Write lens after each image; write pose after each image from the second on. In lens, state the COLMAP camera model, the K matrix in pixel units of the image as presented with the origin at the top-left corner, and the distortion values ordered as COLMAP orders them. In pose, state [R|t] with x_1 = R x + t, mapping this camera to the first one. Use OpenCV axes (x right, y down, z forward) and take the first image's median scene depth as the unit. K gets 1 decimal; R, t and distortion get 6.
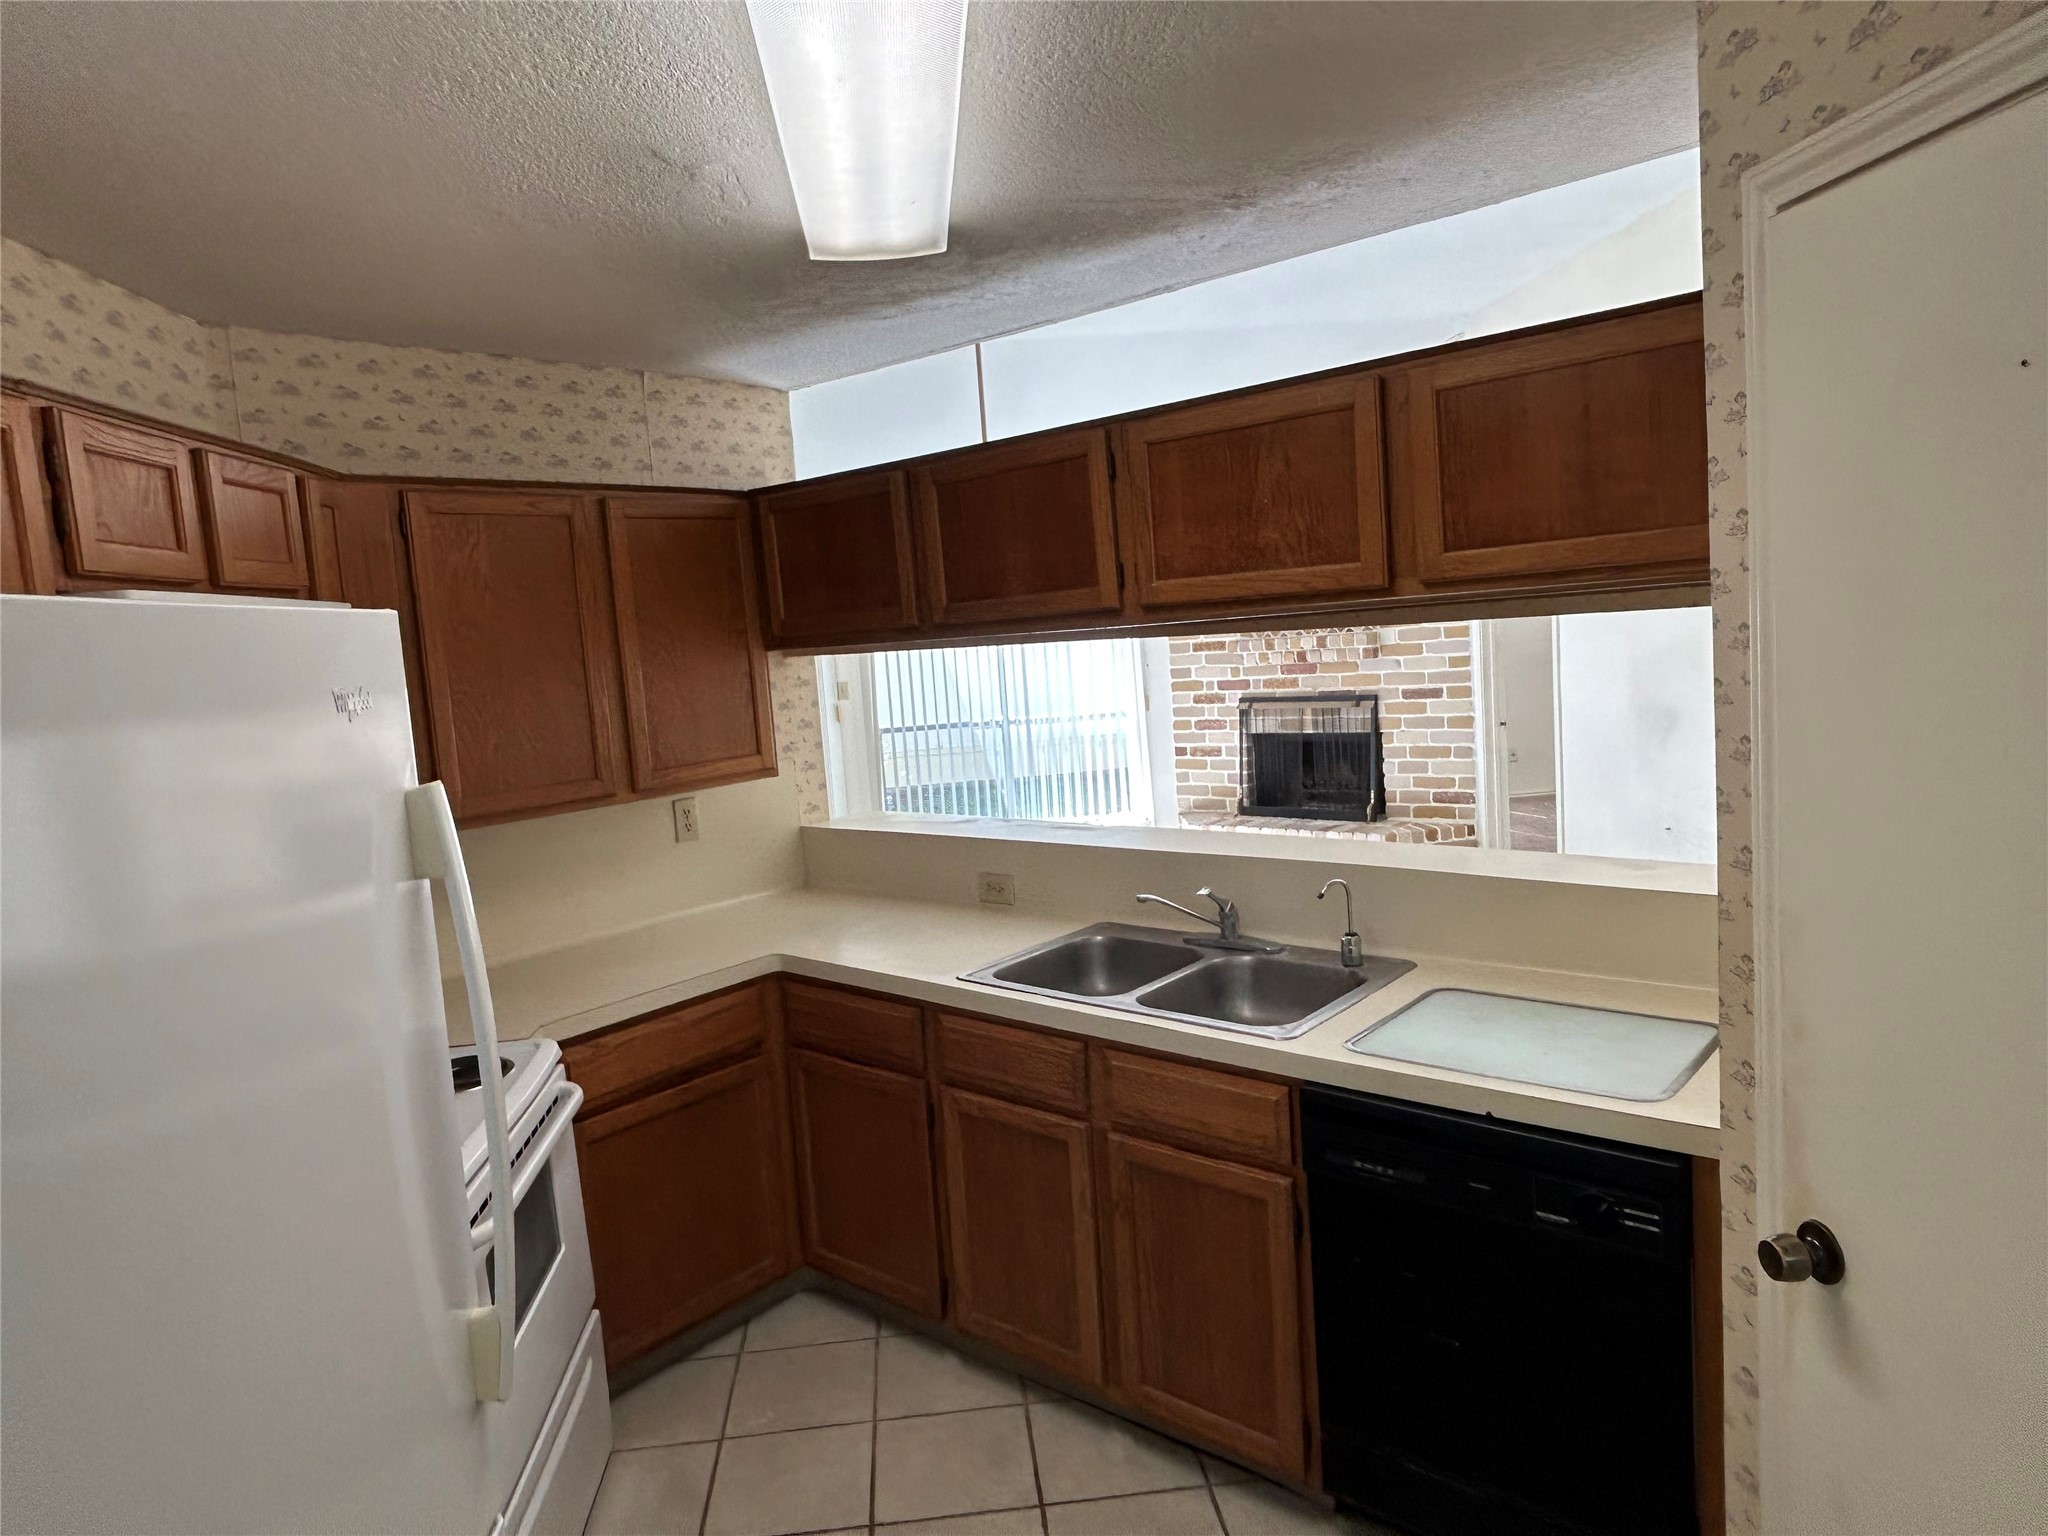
lens RADIAL K [[1295.0, 0, 1011.9], [0, 1295.0, 747.9], [0, 0, 1]] dist [0.001471, -0.005173]
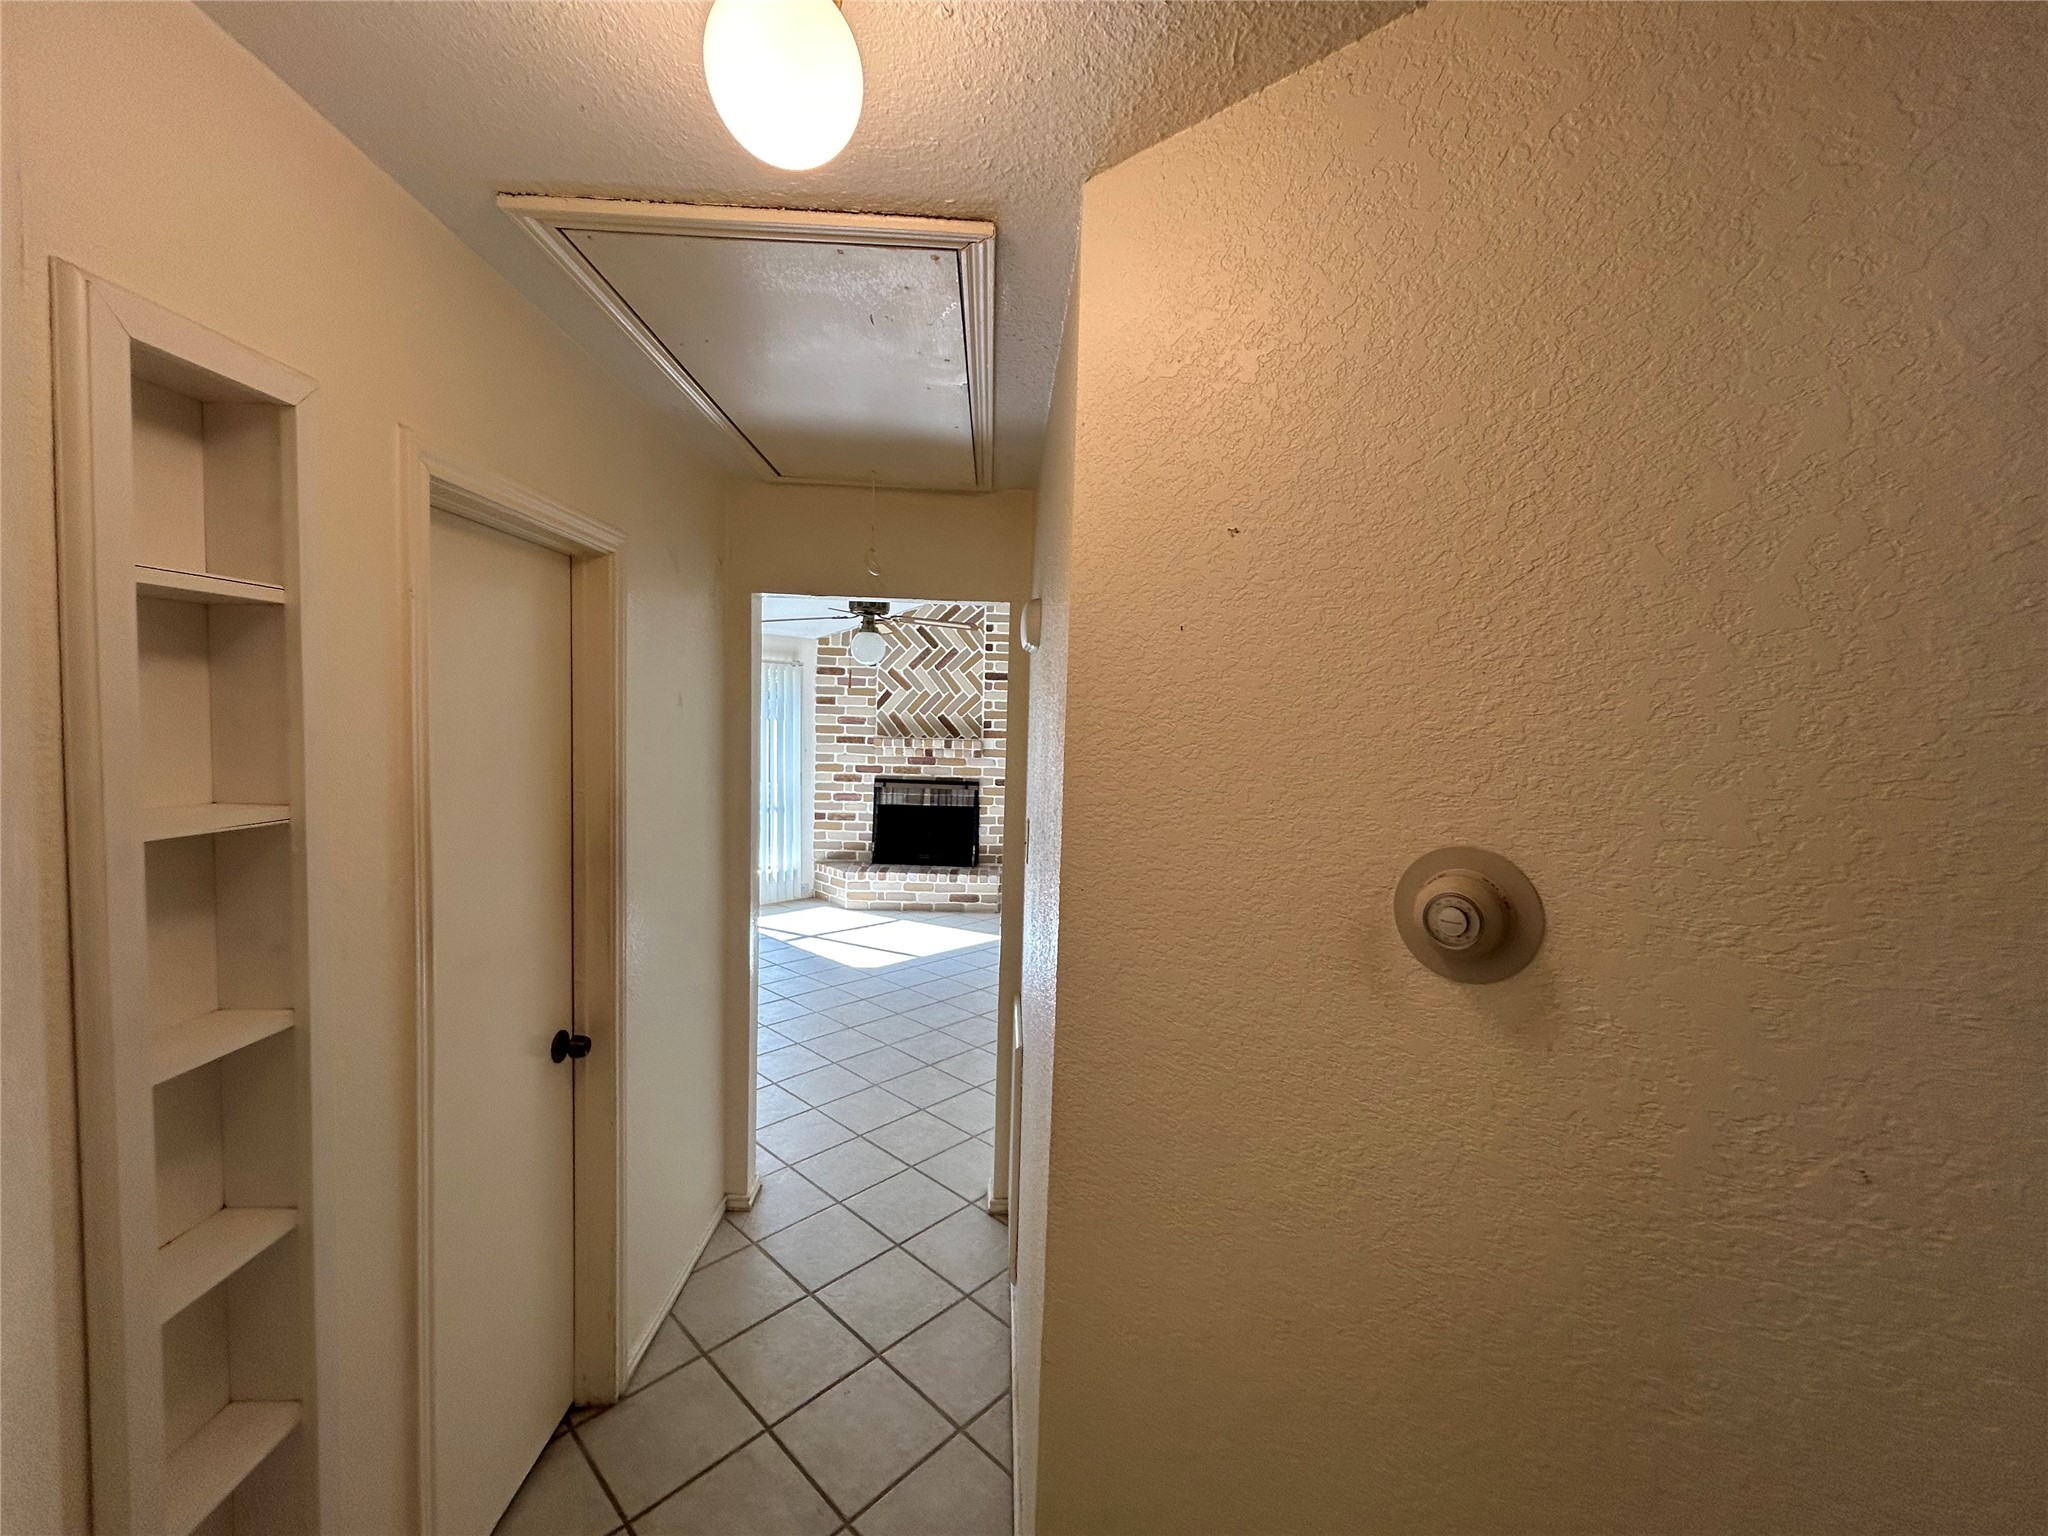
lens RADIAL K [[822.8, 0, 1039.3], [0, 822.8, 765.7], [0, 0, 1]] dist [0.003019, 0.000153]
pose [[0.722193, 0.057005, 0.689339, -0.730895], [-0.023016, 0.998027, -0.058420, -0.012063], [-0.691309, 0.026325, 0.722080, 0.571891]]
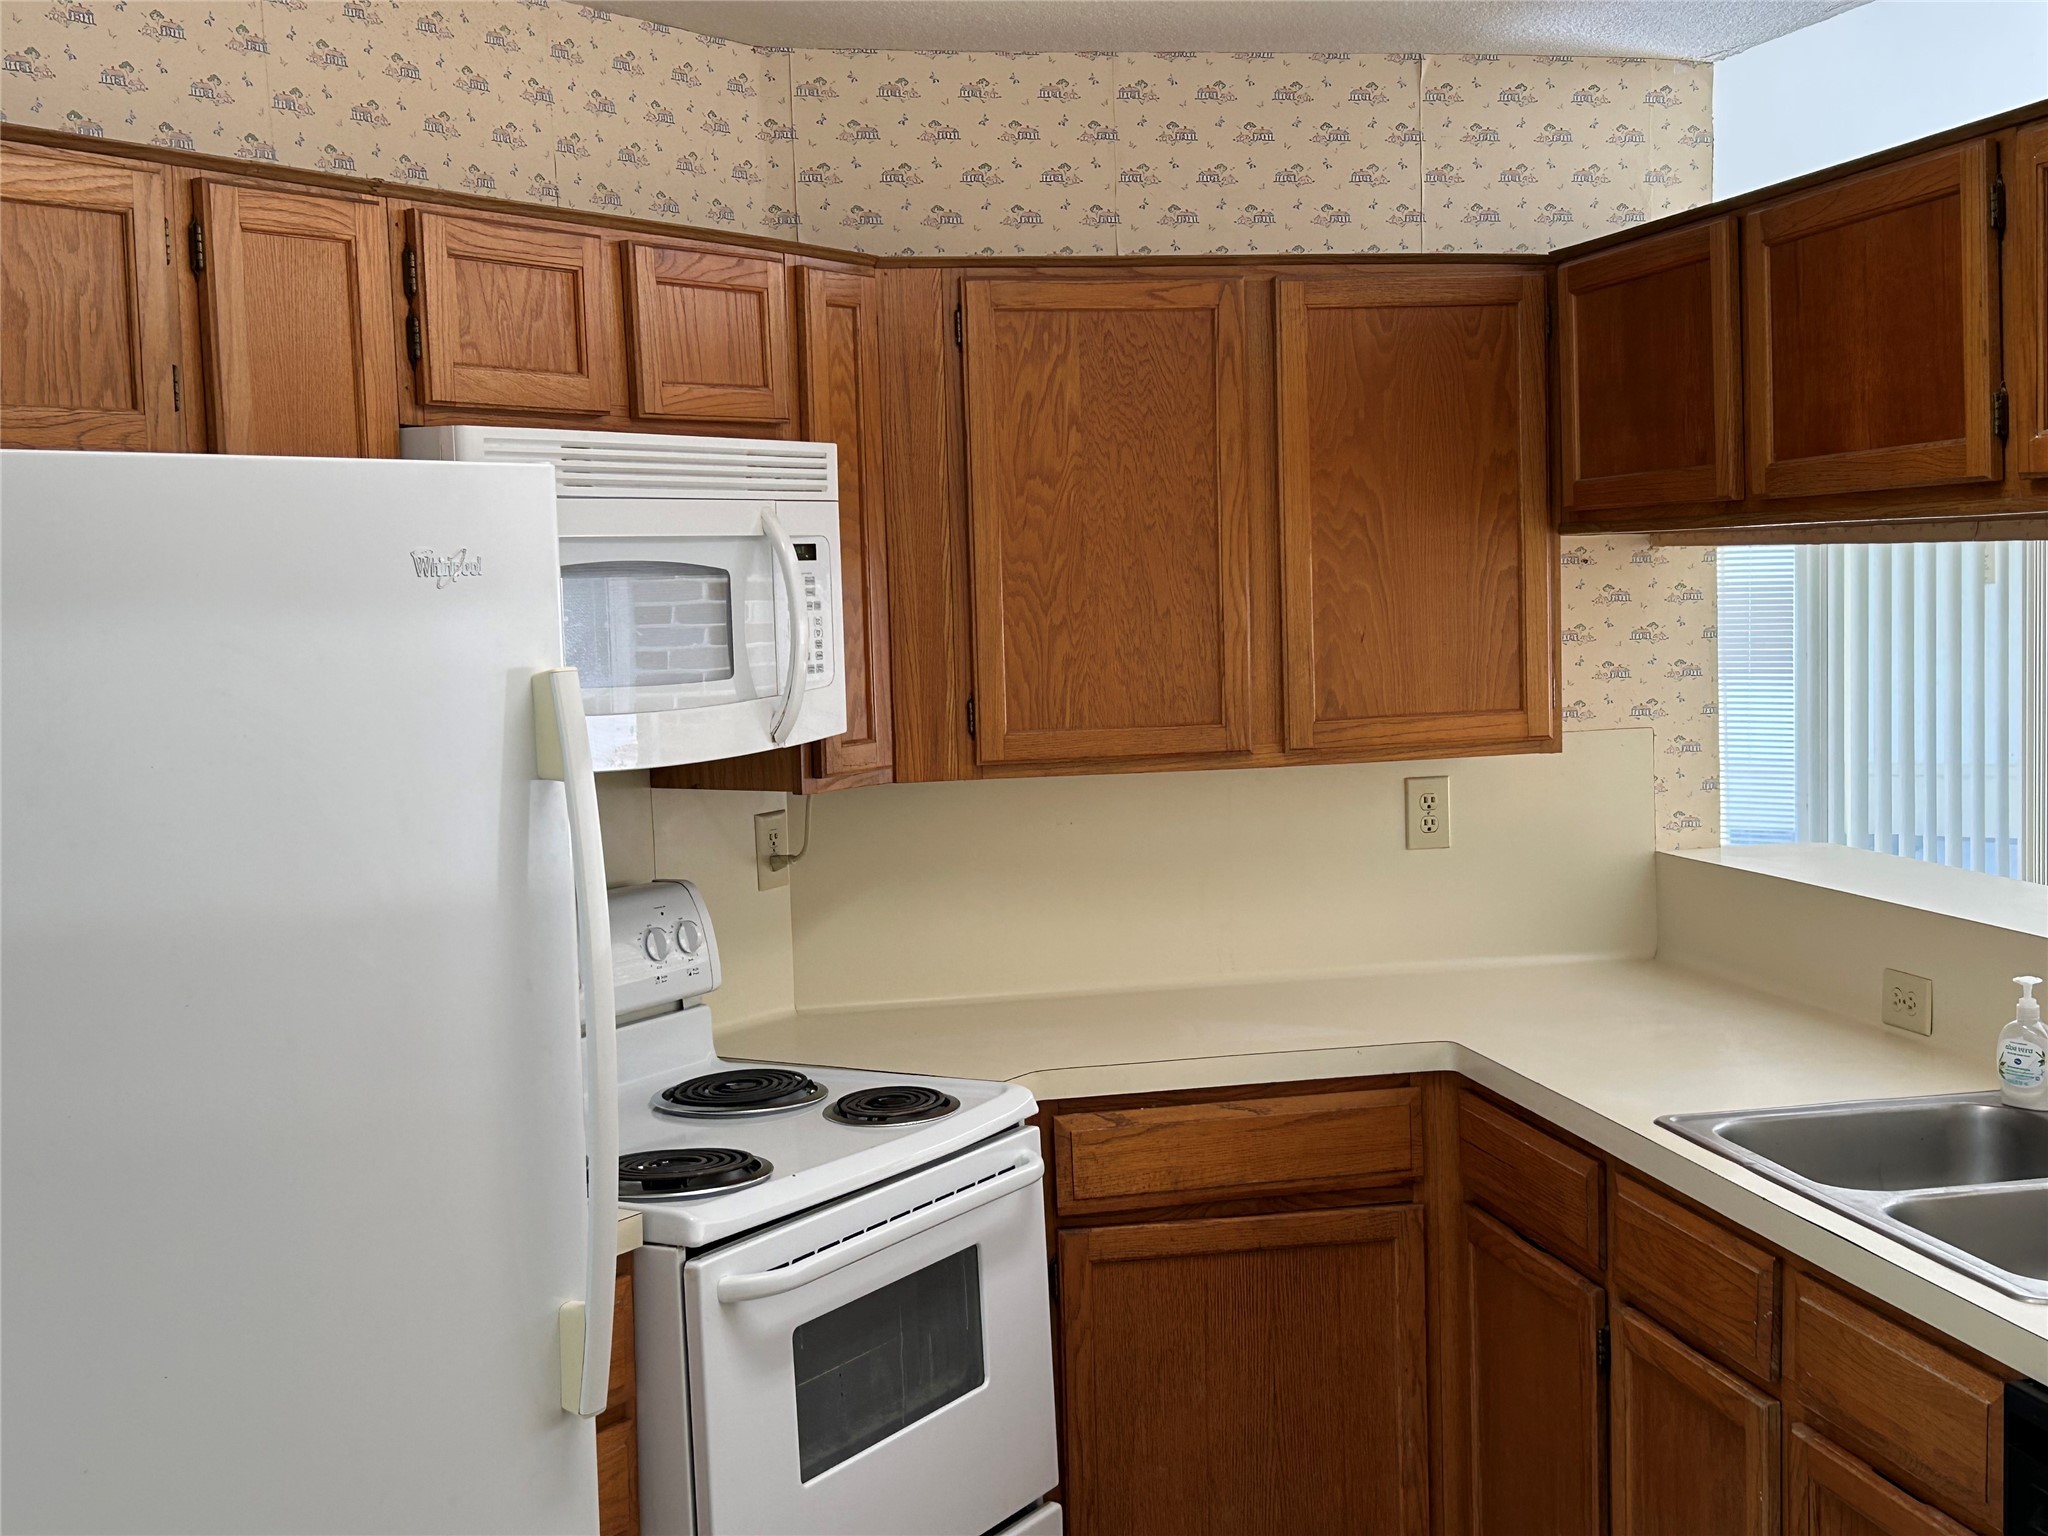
lens RADIAL K [[2611.0, 0, 1036.5], [0, 2611.0, 789.7], [0, 0, 1]] dist [0.085073, 0.000000]
pose [[0.801137, 0.101734, -0.589771, 0.325554], [-0.085590, 0.994793, 0.055334, -0.006459], [0.592329, 0.006148, 0.805673, -0.078153]]
